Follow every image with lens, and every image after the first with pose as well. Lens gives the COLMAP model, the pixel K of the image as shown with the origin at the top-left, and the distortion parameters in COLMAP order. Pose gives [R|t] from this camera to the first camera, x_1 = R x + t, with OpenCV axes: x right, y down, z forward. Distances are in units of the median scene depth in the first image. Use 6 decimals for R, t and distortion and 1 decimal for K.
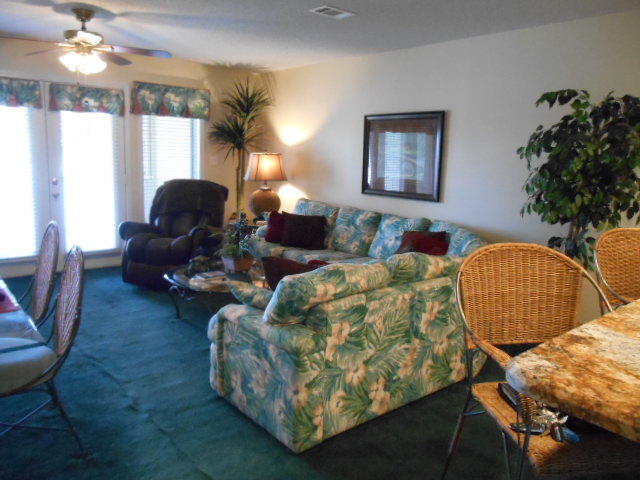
lens RADIAL K [[501.8, 0, 320.0], [0, 501.8, 240.0], [0, 0, 1]] dist [-0.022400, 0.013945]
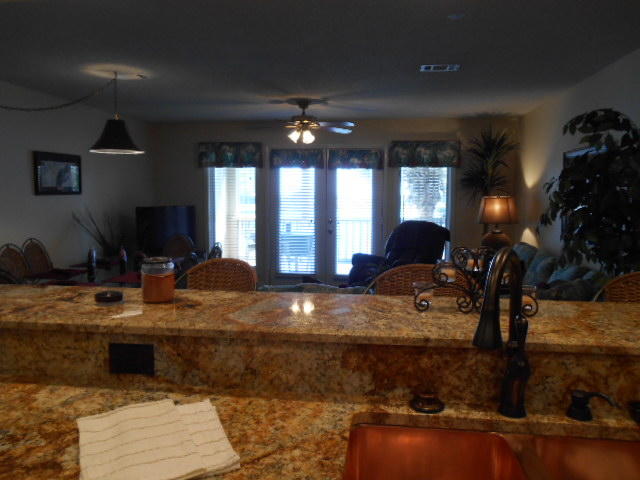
lens RADIAL K [[501.8, 0, 320.0], [0, 501.8, 240.0], [0, 0, 1]] dist [-0.022400, 0.013945]
pose [[0.670466, 0.037907, -0.740971, 0.429132], [-0.106624, 0.993250, -0.045665, -0.001741], [0.734239, 0.109622, 0.669982, 0.074660]]
